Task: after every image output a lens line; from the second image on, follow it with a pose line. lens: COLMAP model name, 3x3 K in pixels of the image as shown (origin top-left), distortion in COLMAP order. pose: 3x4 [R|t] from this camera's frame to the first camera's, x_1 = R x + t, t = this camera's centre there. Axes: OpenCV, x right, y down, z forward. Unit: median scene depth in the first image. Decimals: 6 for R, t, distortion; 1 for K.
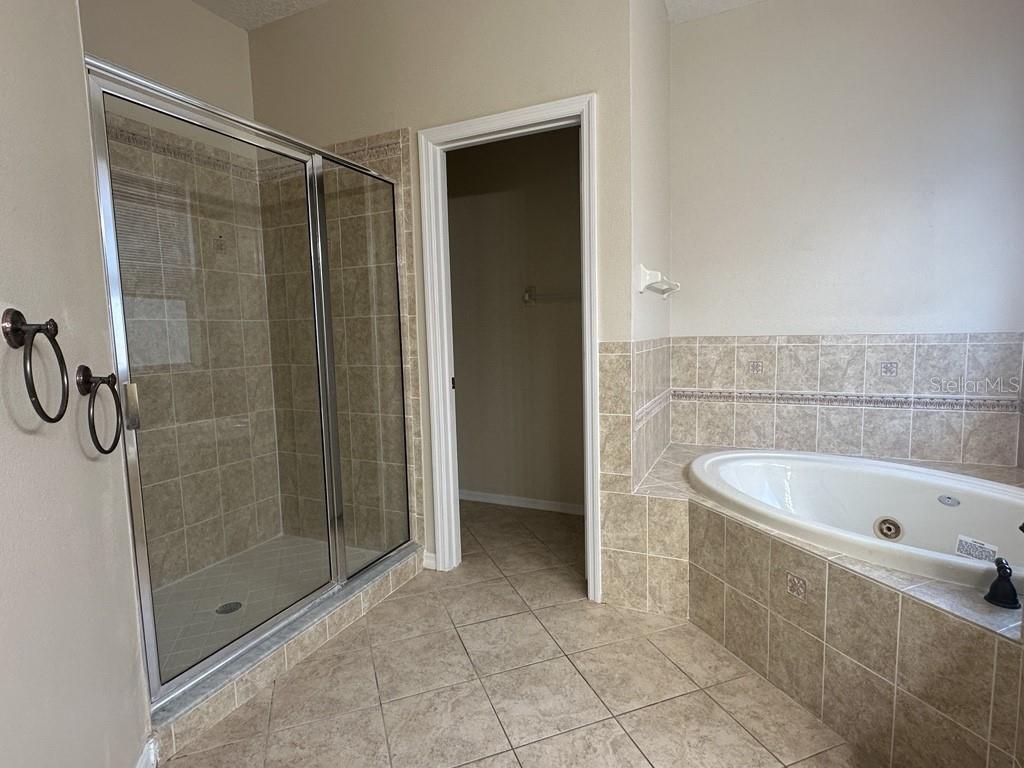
lens RADIAL K [[521.7, 0, 514.2], [0, 521.7, 379.9], [0, 0, 1]] dist [-0.001136, 0.000311]
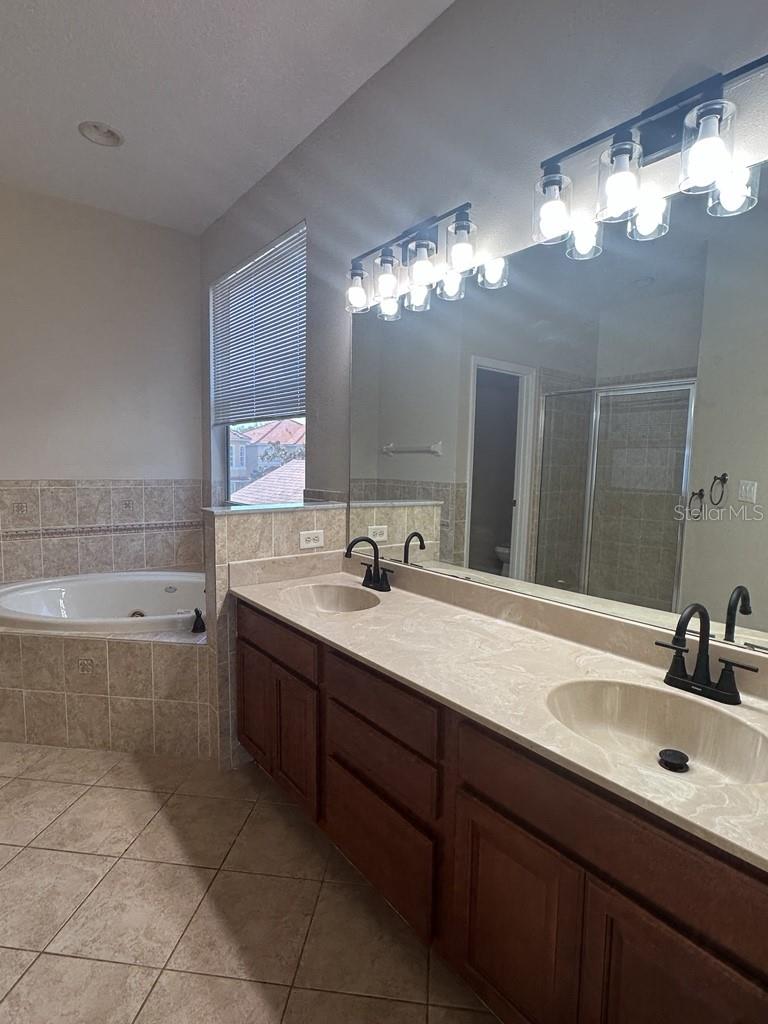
lens RADIAL K [[521.7, 0, 383.5], [0, 521.7, 517.3], [0, 0, 1]] dist [-0.001136, 0.000311]
pose [[0.454362, -0.061939, 0.888661, -0.255053], [0.054268, 0.997652, 0.041789, -0.012584], [-0.889163, 0.029239, 0.456656, -0.290104]]
